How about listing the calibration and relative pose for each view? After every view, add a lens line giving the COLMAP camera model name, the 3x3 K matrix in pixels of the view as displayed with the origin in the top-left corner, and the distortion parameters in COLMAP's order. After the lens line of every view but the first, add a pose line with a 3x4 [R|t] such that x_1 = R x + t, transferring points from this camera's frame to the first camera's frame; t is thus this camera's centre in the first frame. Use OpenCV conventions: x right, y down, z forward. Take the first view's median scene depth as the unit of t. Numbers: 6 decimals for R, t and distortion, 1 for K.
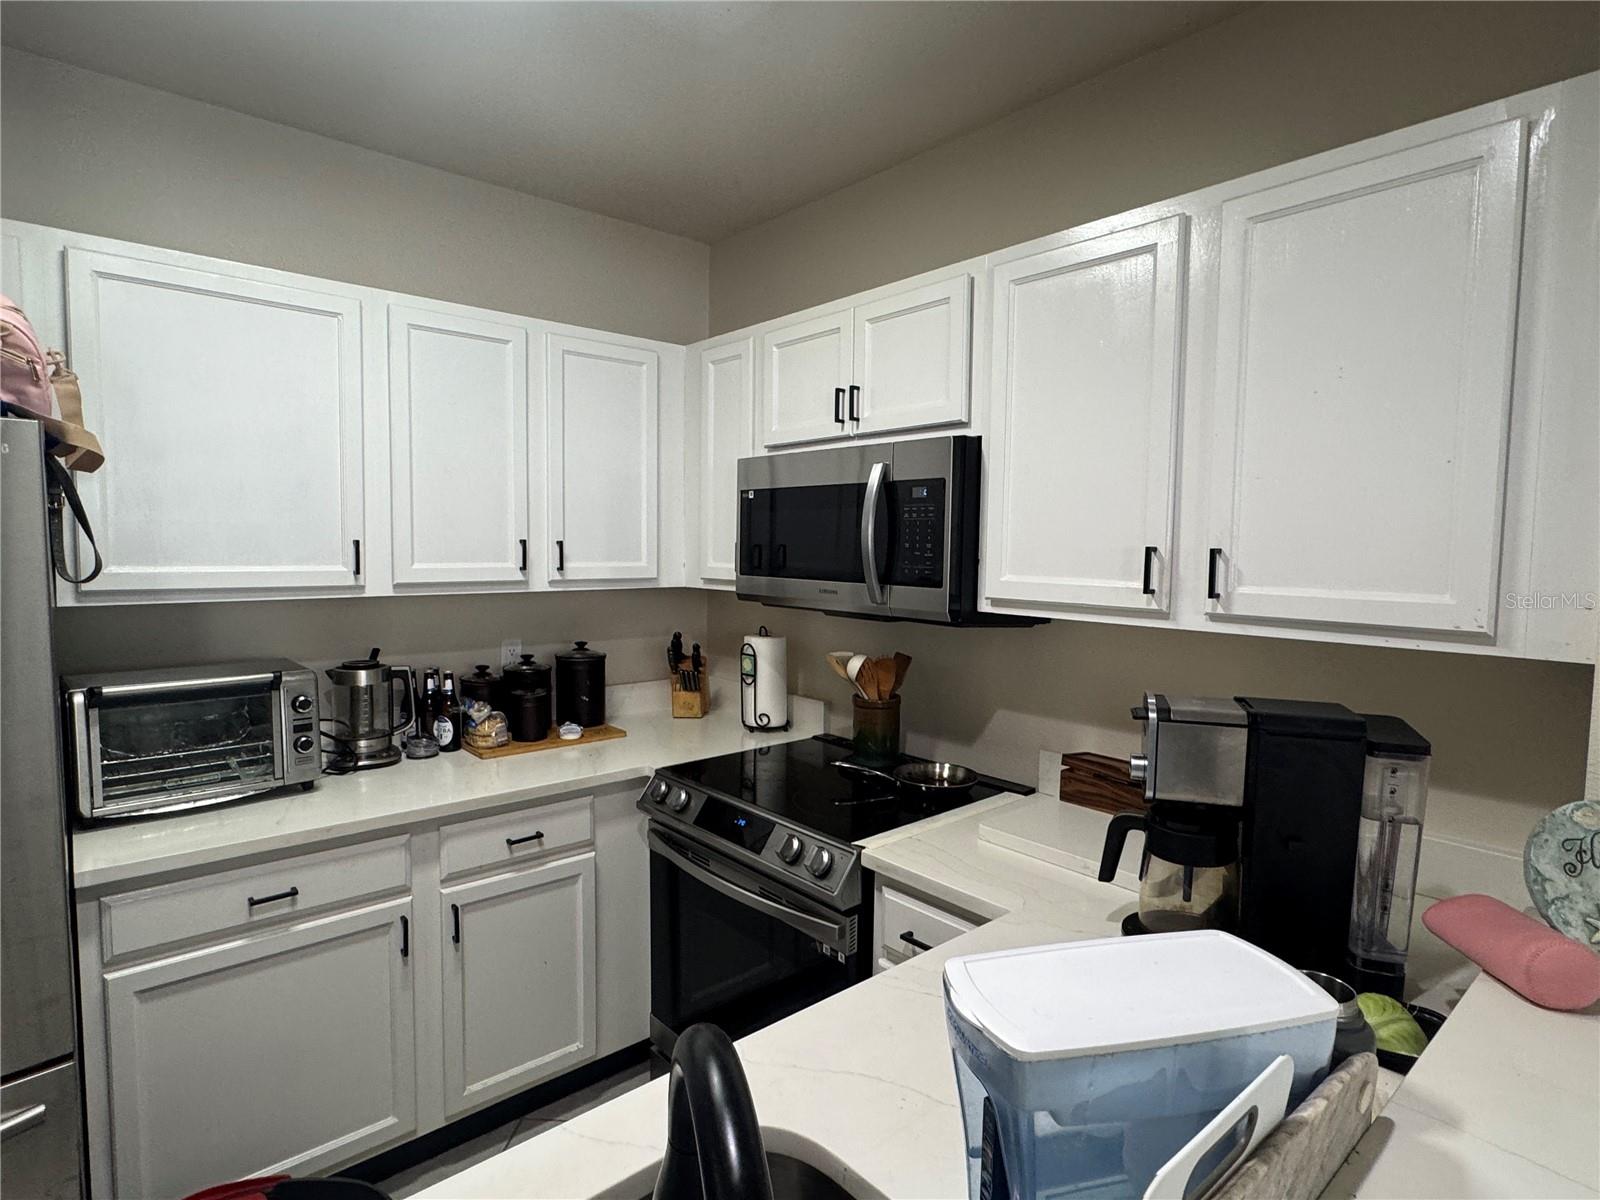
lens RADIAL K [[857.6, 0, 796.3], [0, 857.6, 598.1], [0, 0, 1]] dist [-0.008078, -0.000176]
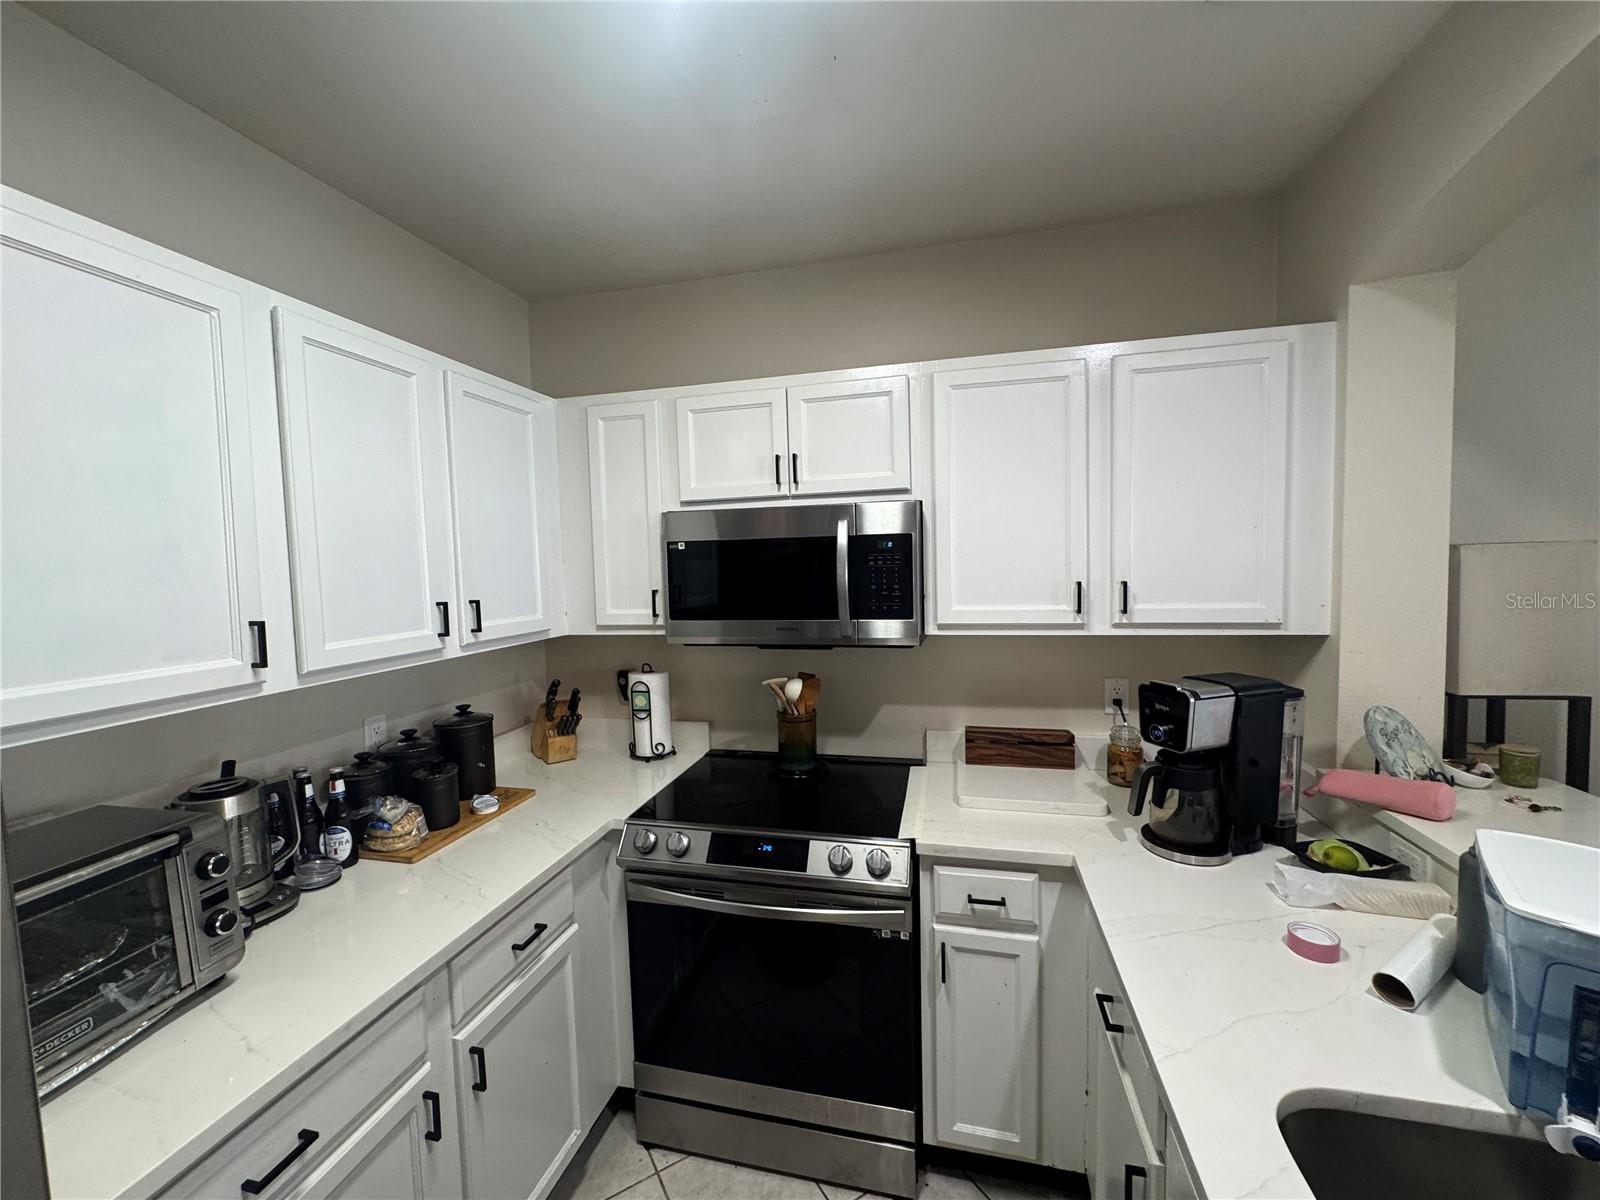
lens RADIAL K [[644.6, 0, 798.1], [0, 644.6, 599.1], [0, 0, 1]] dist [-0.002426, 0.000200]
pose [[0.808682, -0.069318, 0.584147, -0.411315], [0.074946, 0.997081, 0.014565, -0.053746], [-0.583452, 0.032001, 0.811517, 0.250791]]
